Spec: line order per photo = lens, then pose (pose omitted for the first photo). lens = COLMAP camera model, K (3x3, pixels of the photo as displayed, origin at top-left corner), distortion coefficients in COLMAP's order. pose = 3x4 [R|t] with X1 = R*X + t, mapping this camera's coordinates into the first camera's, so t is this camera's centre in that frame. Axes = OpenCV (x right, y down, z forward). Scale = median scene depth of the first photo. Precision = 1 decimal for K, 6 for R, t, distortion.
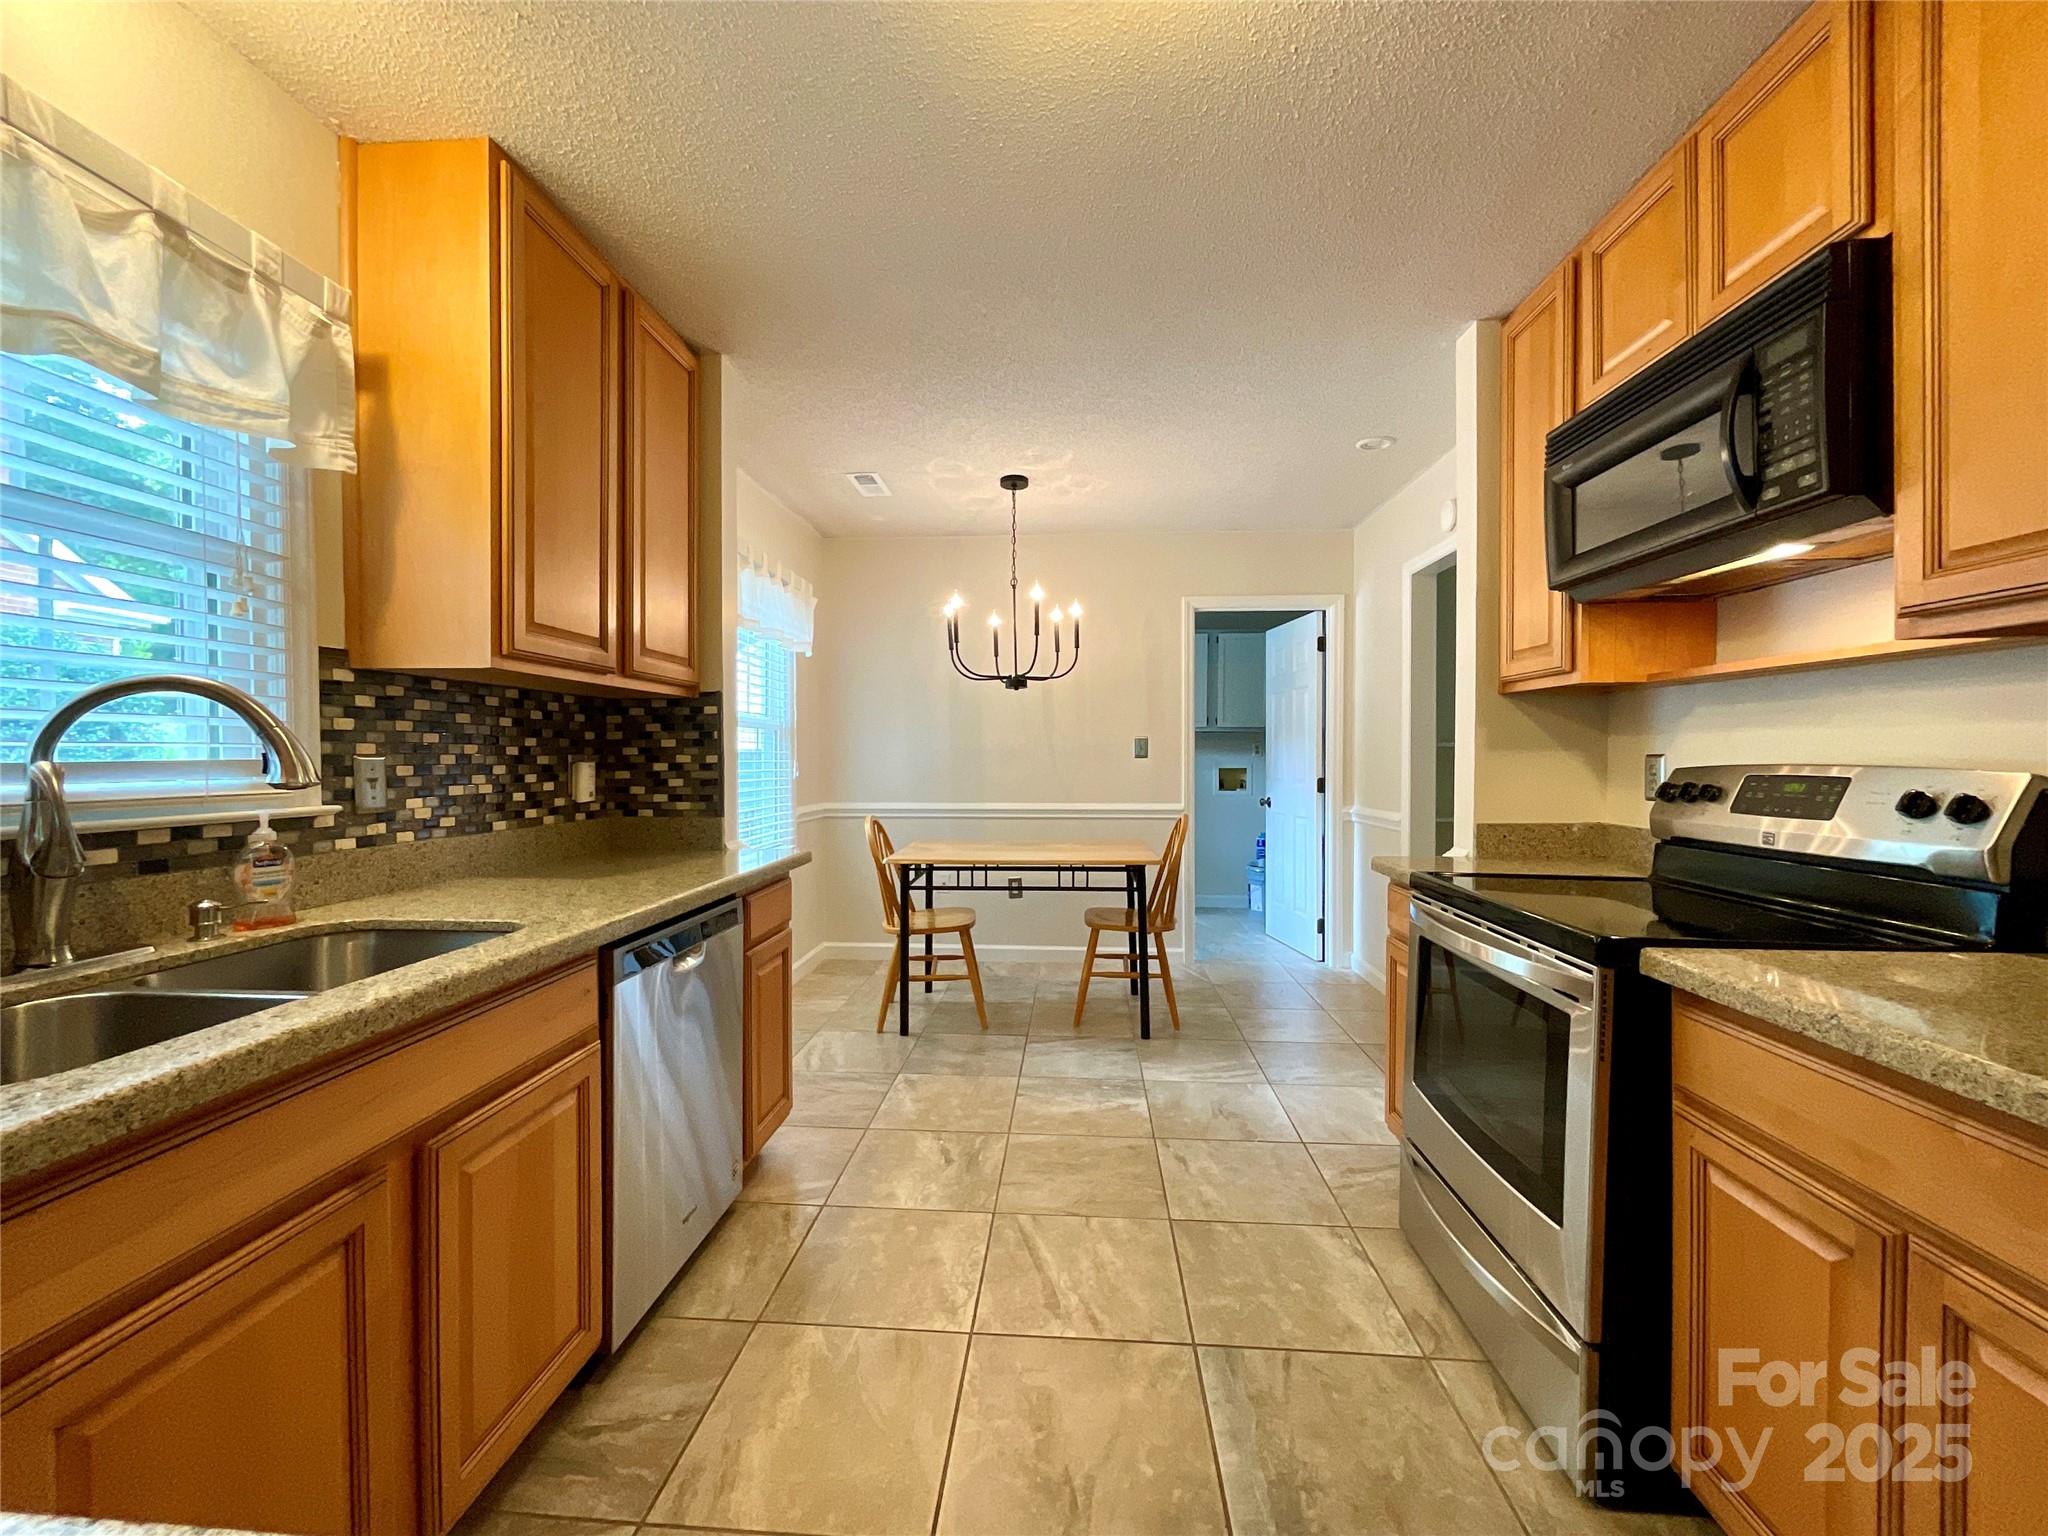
lens RADIAL K [[822.5, 0, 1024.0], [0, 822.5, 768.0], [0, 0, 1]] dist [-0.002376, -0.000100]
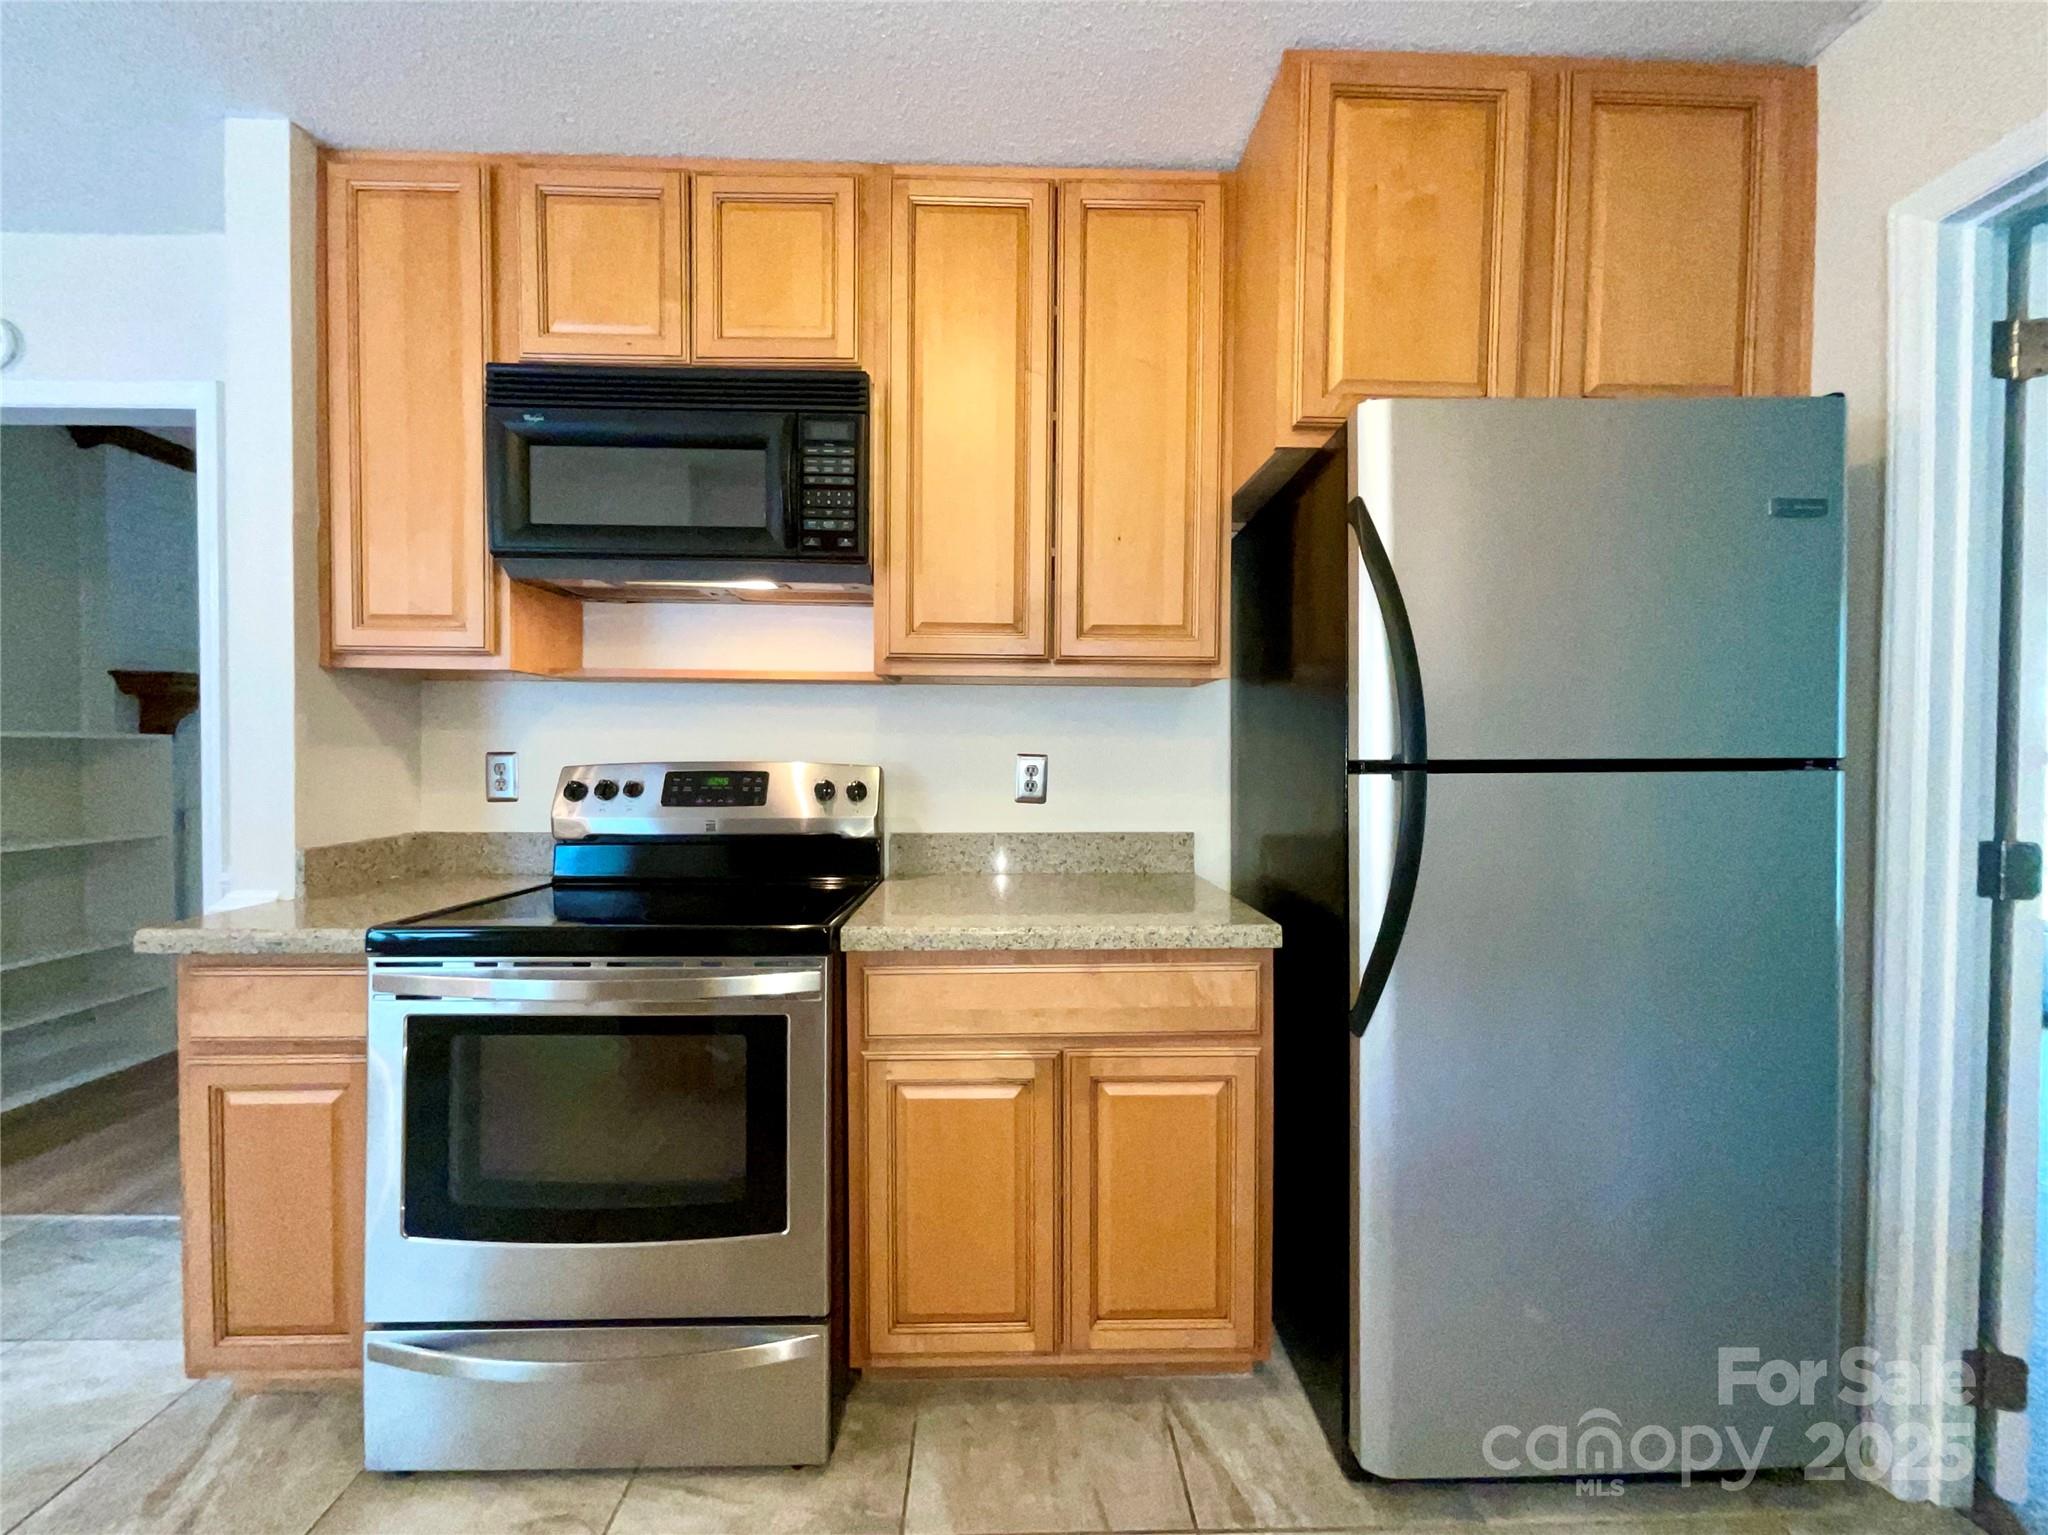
lens RADIAL K [[822.5, 0, 1024.0], [0, 822.5, 767.5], [0, 0, 1]] dist [-0.002376, -0.000100]
pose [[-0.089796, -0.015698, 0.995836, -0.269137], [0.011853, 0.999788, 0.016829, -0.010060], [-0.995890, 0.013314, -0.089591, 0.610597]]
